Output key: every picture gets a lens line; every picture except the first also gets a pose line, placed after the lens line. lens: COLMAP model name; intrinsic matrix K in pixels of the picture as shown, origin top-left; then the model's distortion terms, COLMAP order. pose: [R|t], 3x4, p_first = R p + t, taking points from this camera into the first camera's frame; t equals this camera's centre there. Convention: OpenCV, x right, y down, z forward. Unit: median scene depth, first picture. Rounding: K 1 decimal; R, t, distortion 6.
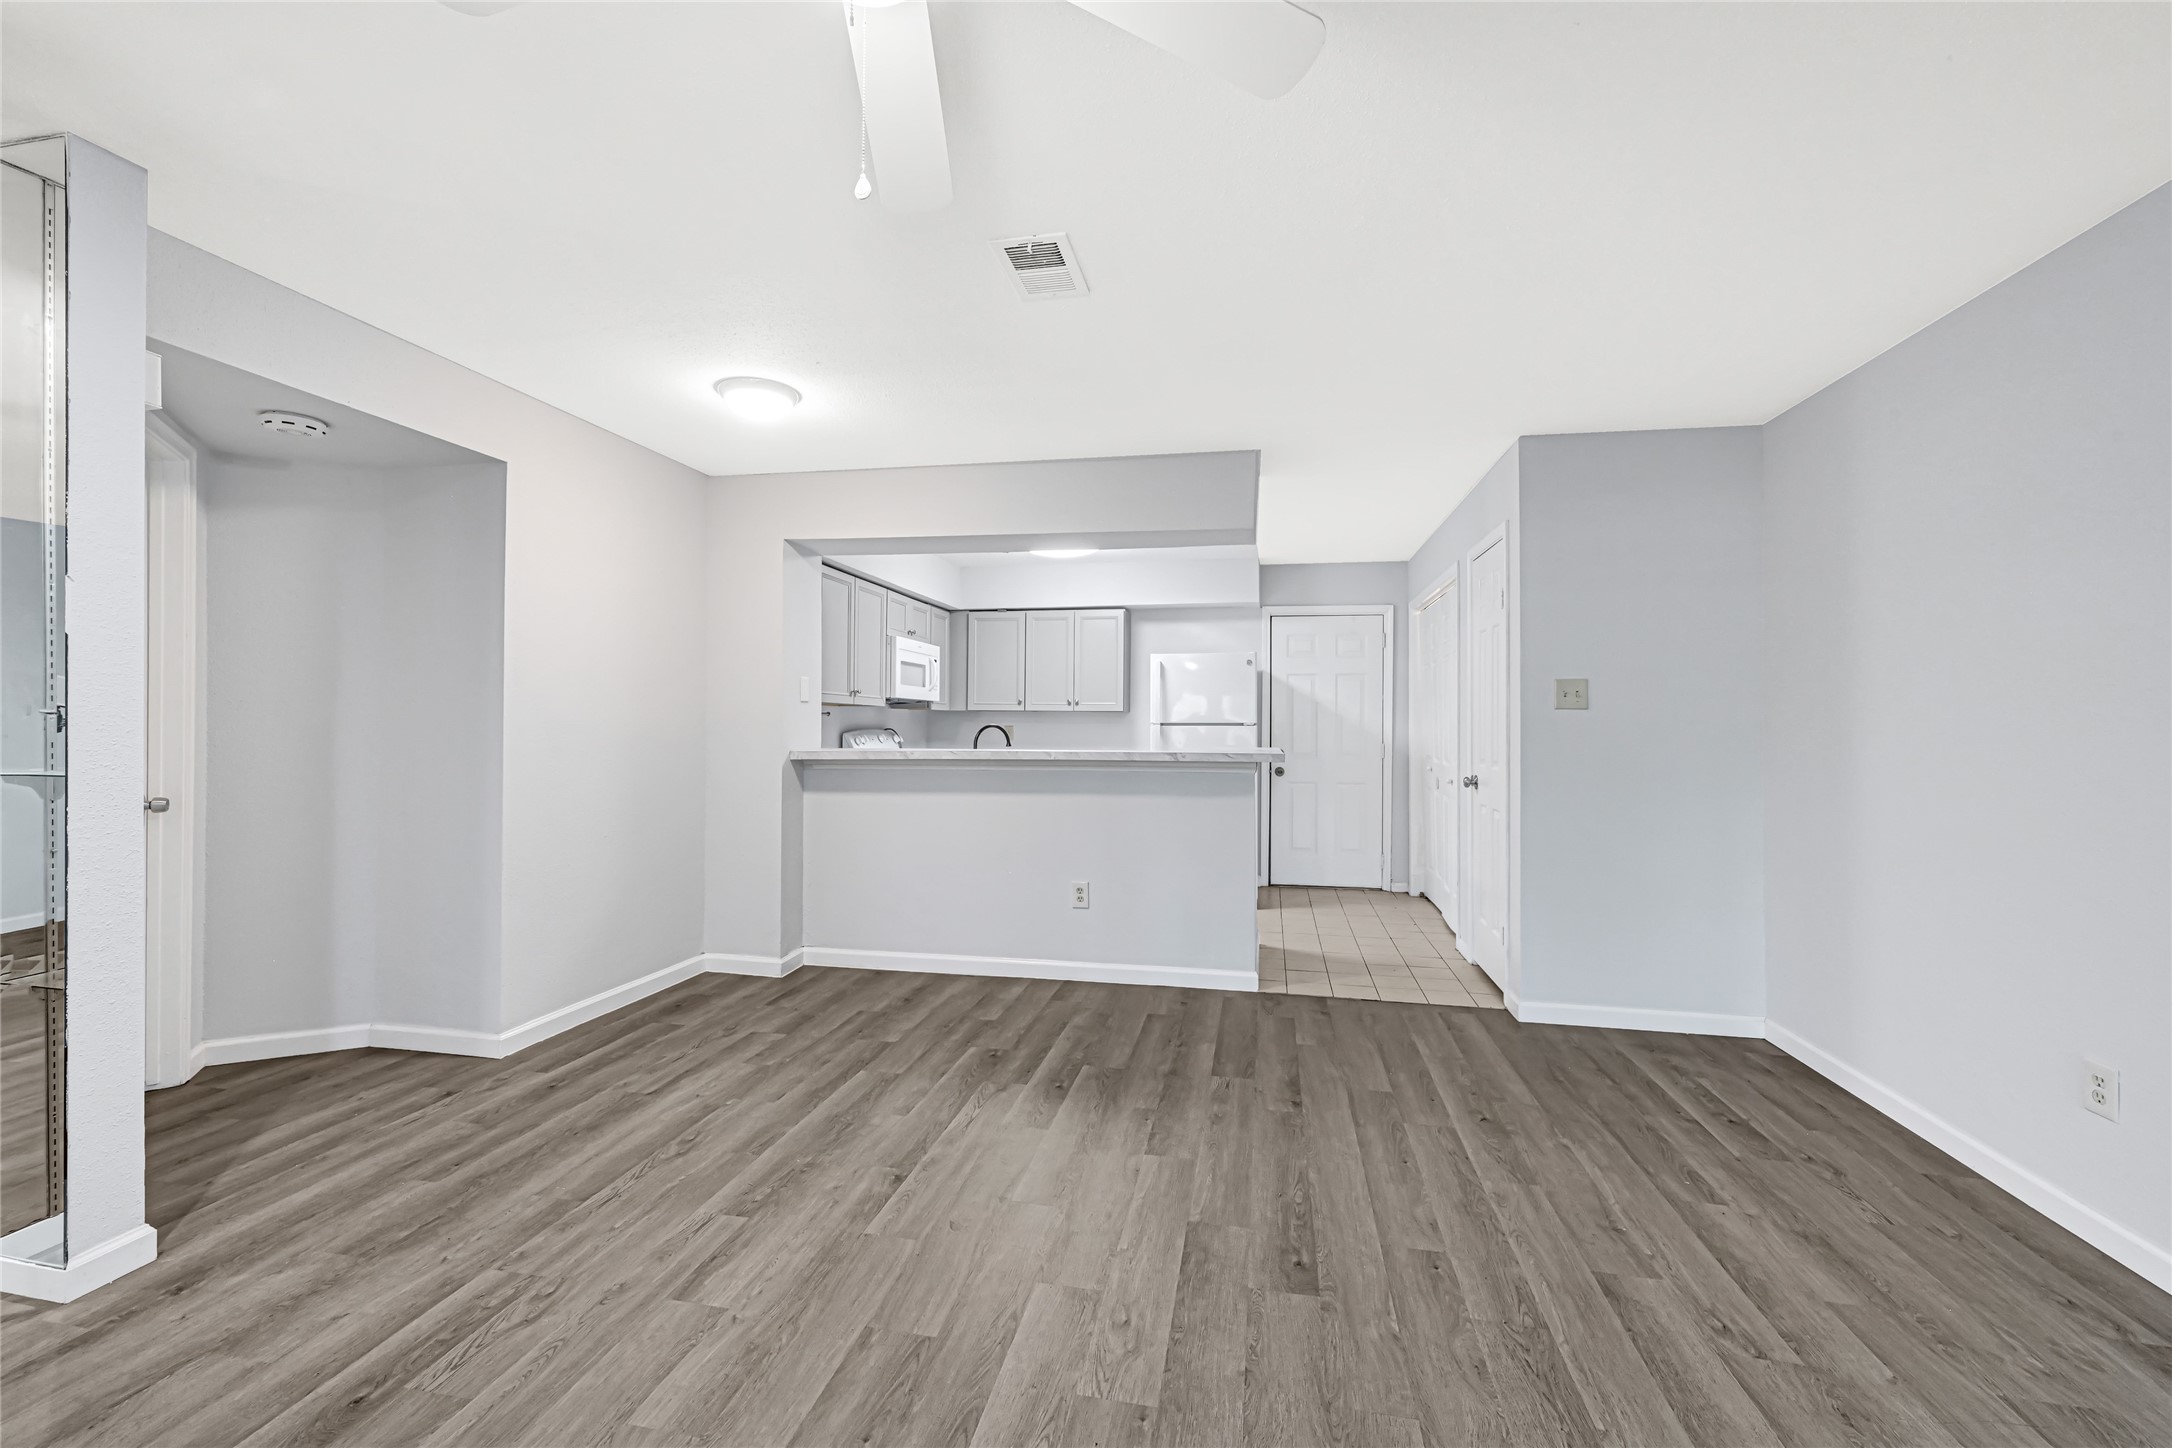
lens RADIAL K [[869.6, 0, 1087.1], [0, 869.6, 722.0], [0, 0, 1]] dist [0.001846, -0.000129]
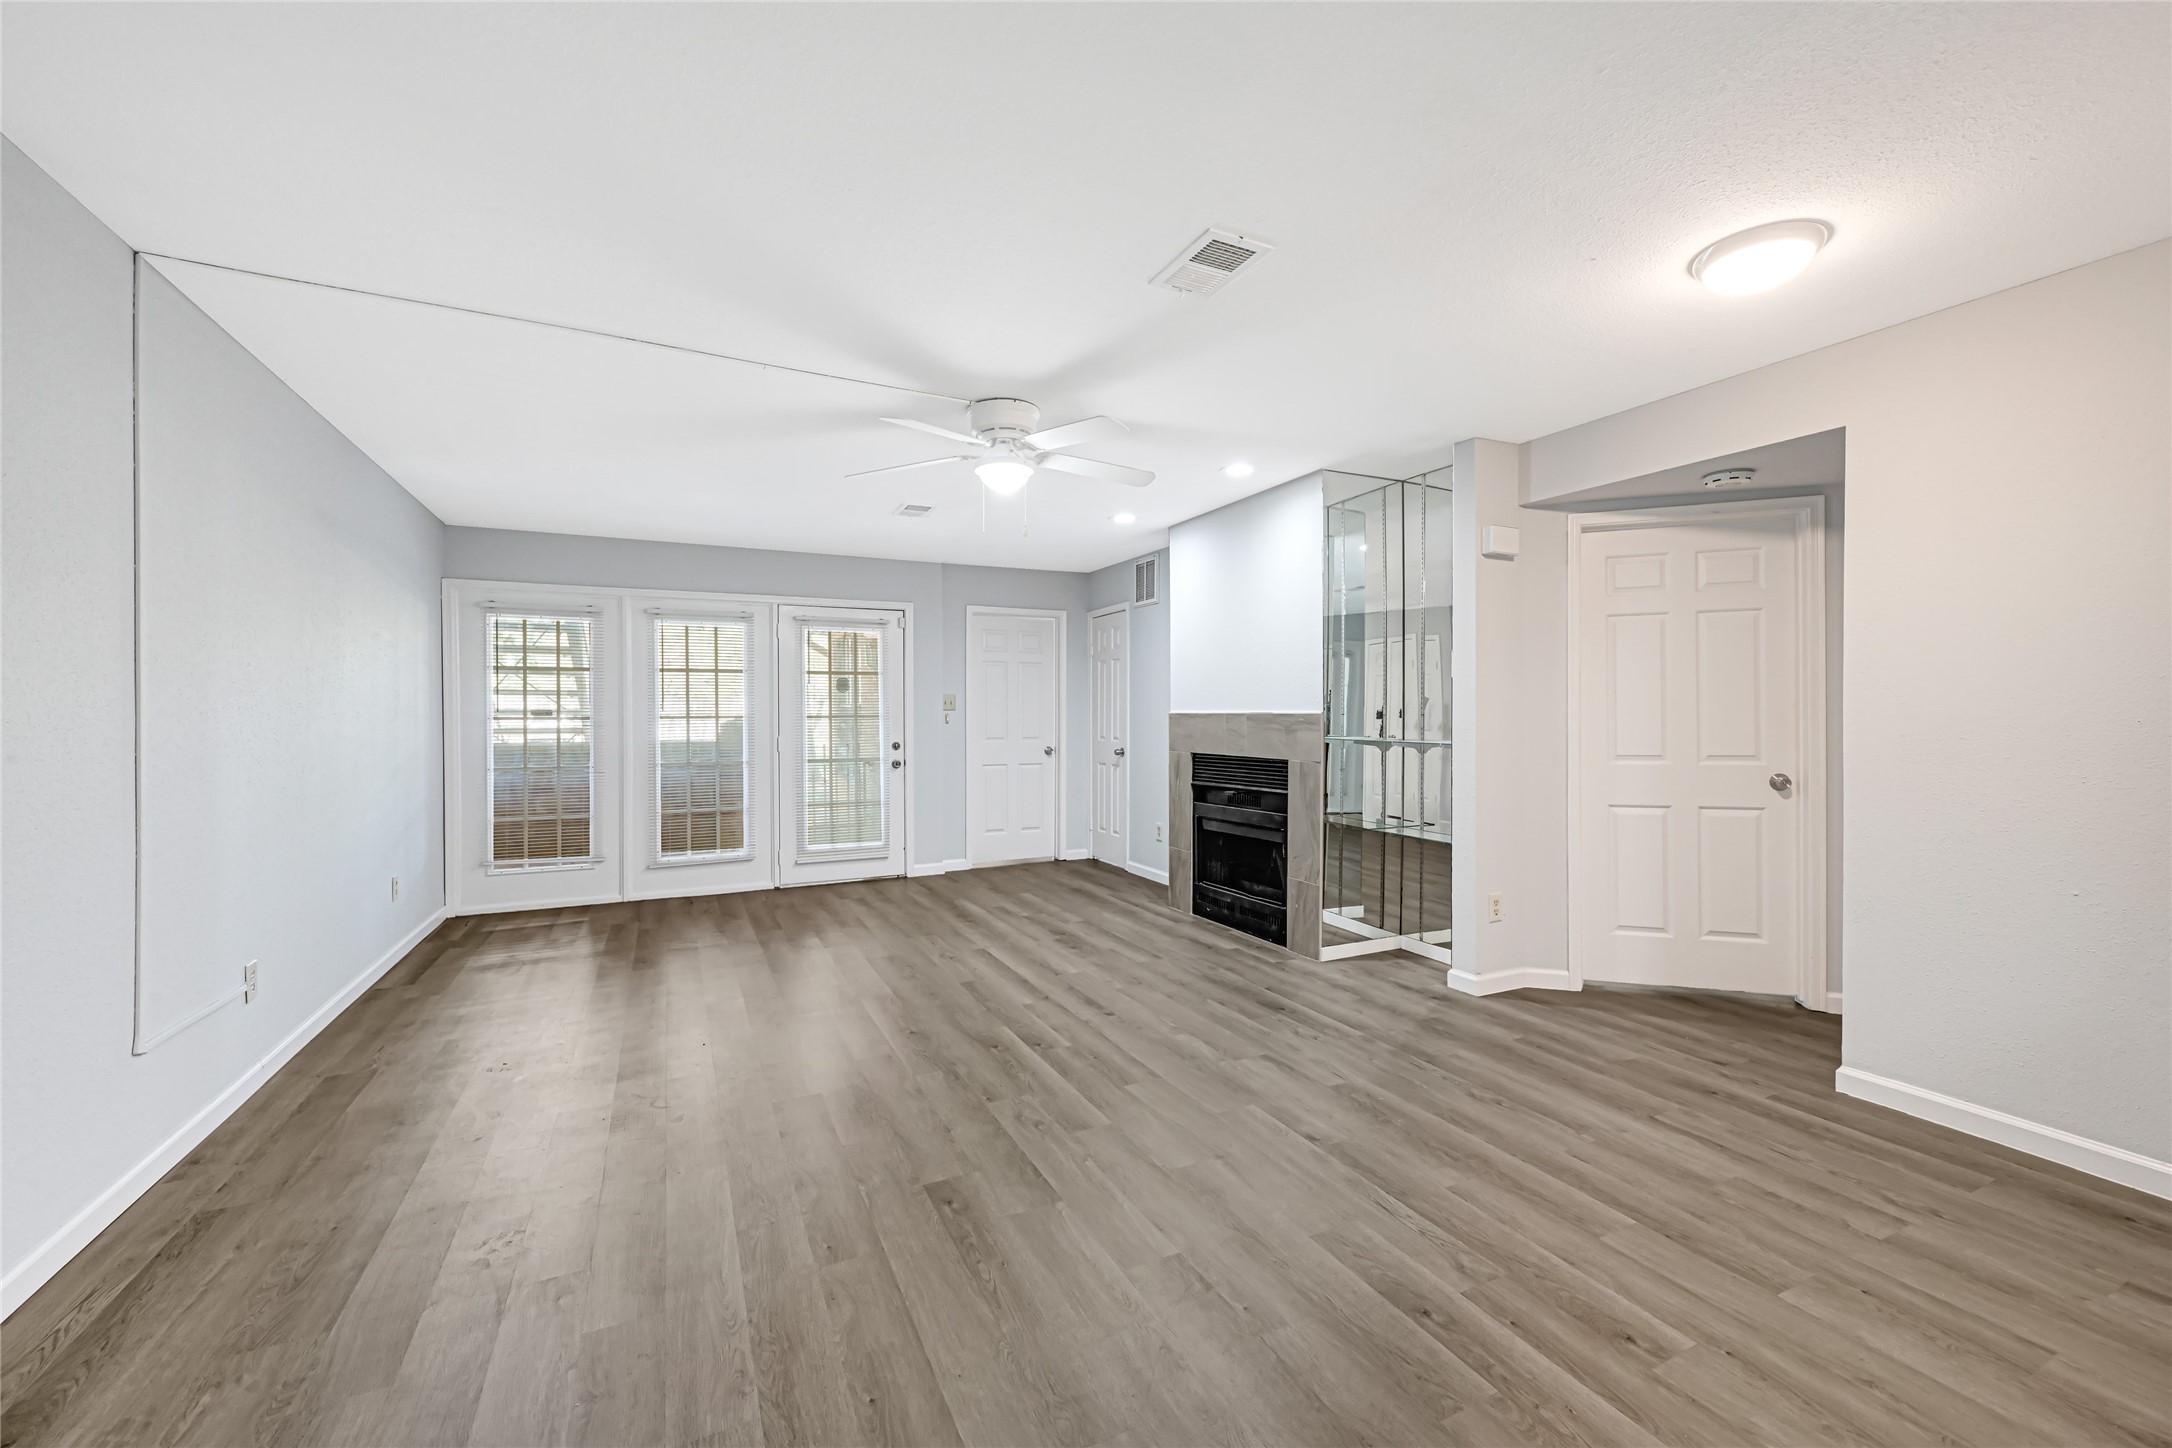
lens RADIAL K [[869.6, 0, 1085.7], [0, 869.6, 724.1], [0, 0, 1]] dist [0.001846, -0.000129]
pose [[-0.793949, 0.002100, -0.607980, 0.478127], [-0.000099, 0.999994, 0.003584, 0.004969], [0.607984, 0.002906, -0.793944, 1.217602]]
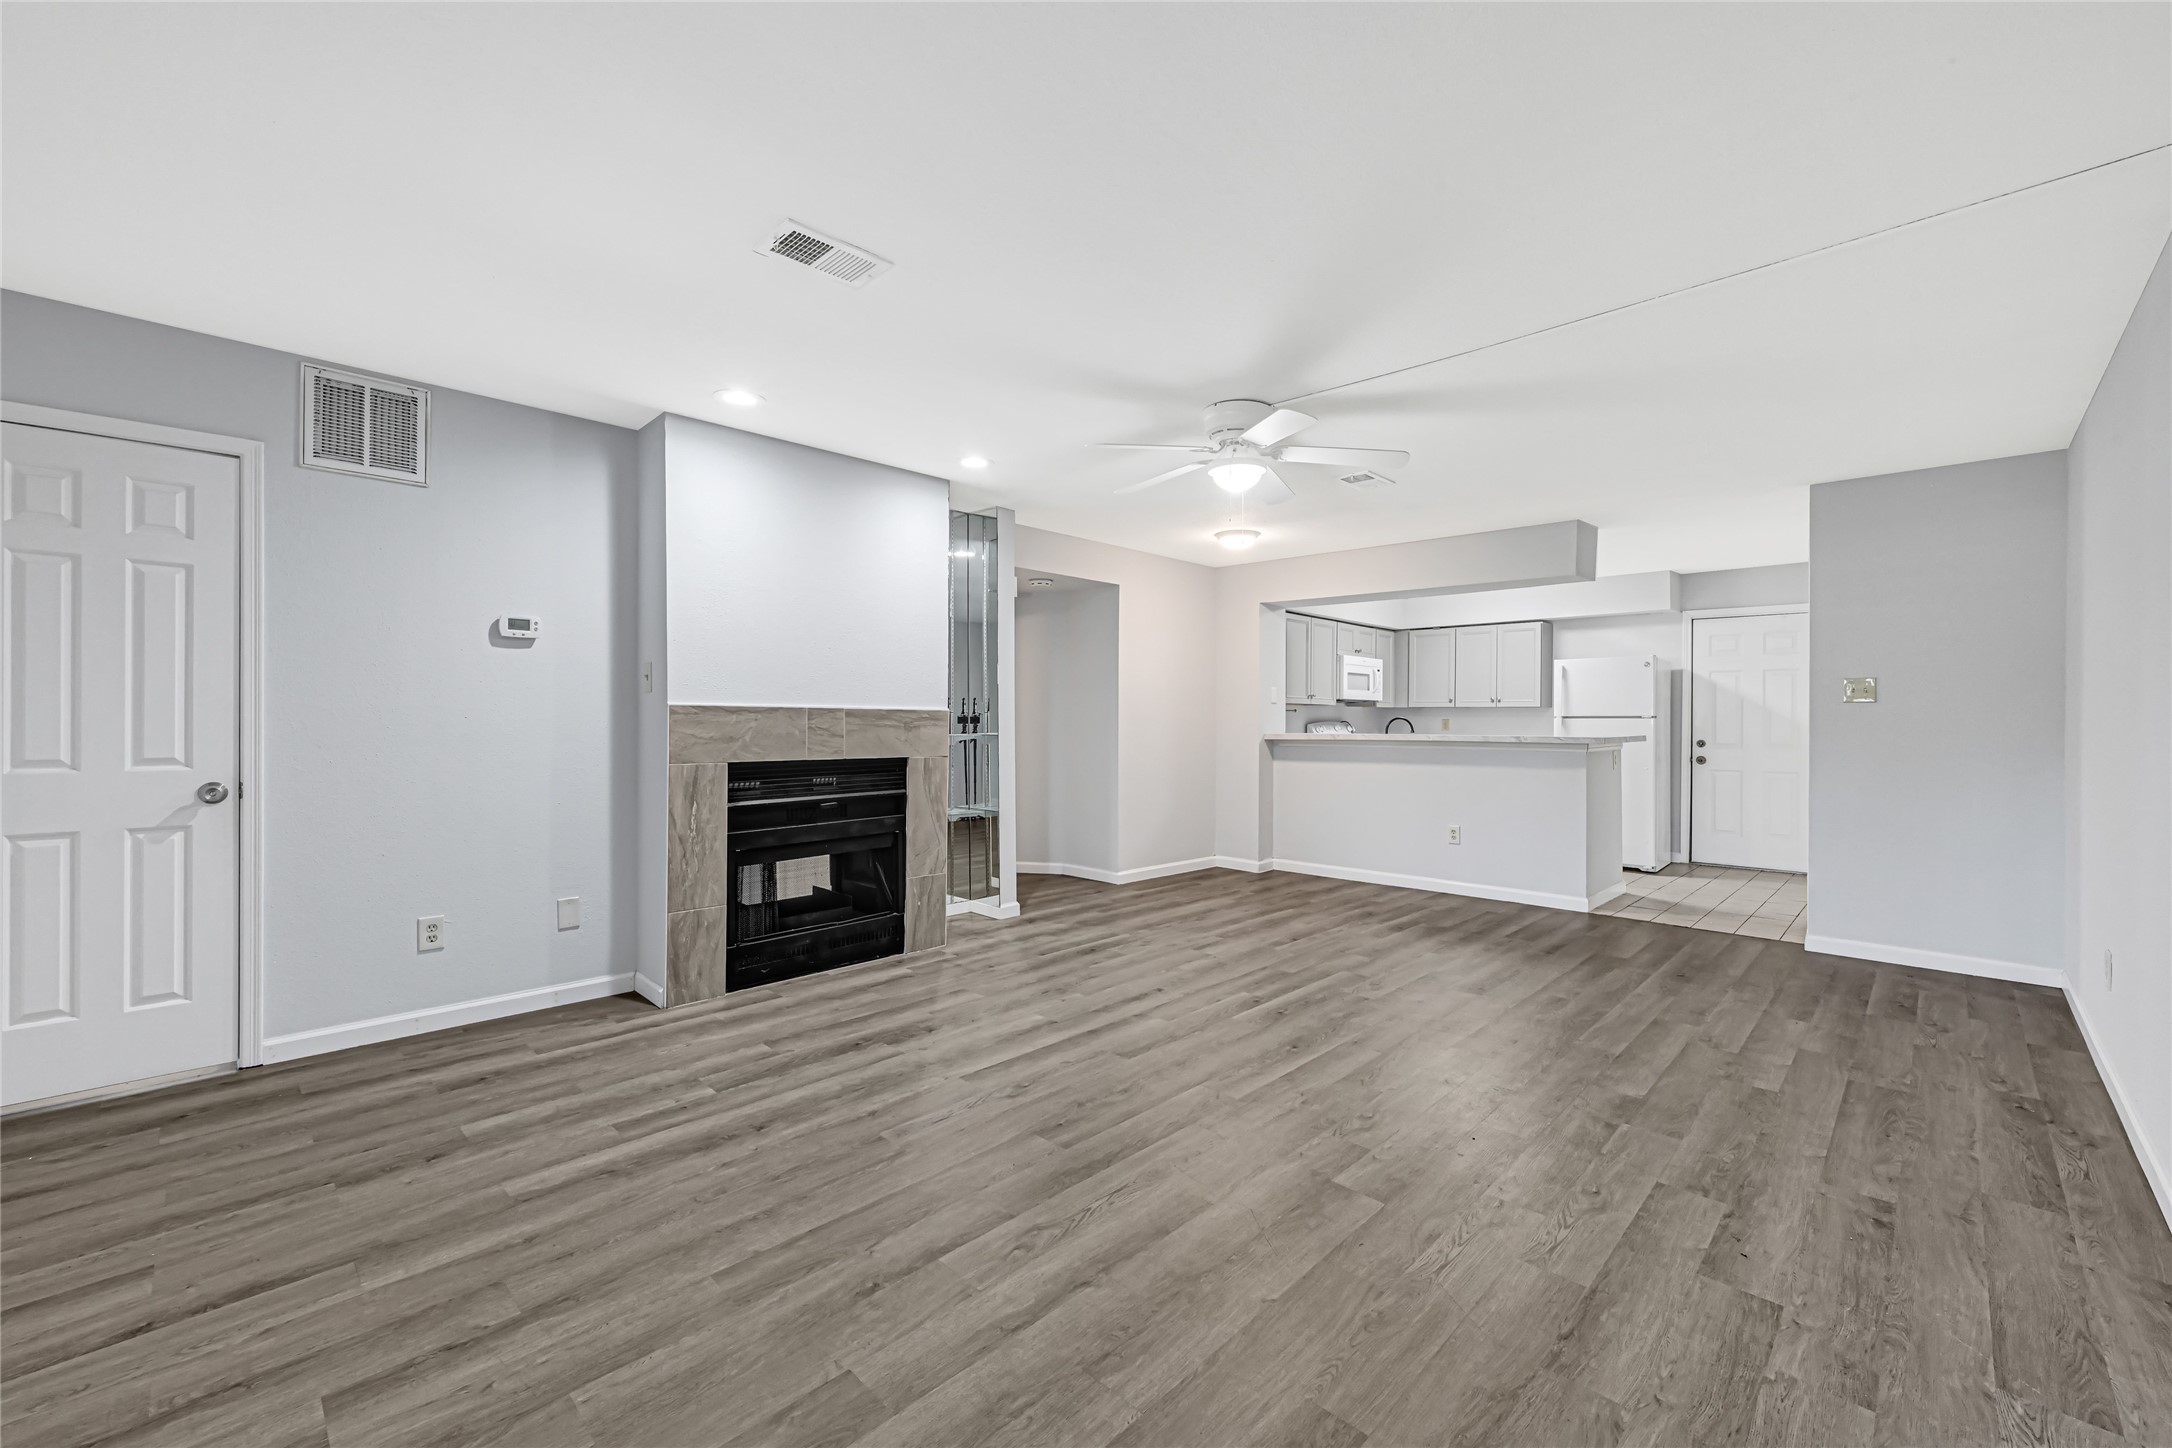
lens RADIAL K [[869.6, 0, 1097.0], [0, 869.6, 722.7], [0, 0, 1]] dist [0.001846, -0.000129]
pose [[0.842489, 0.000251, -0.538714, 0.349352], [0.001821, 0.999993, 0.003314, 0.009266], [0.538711, -0.003773, 0.842482, -0.685557]]
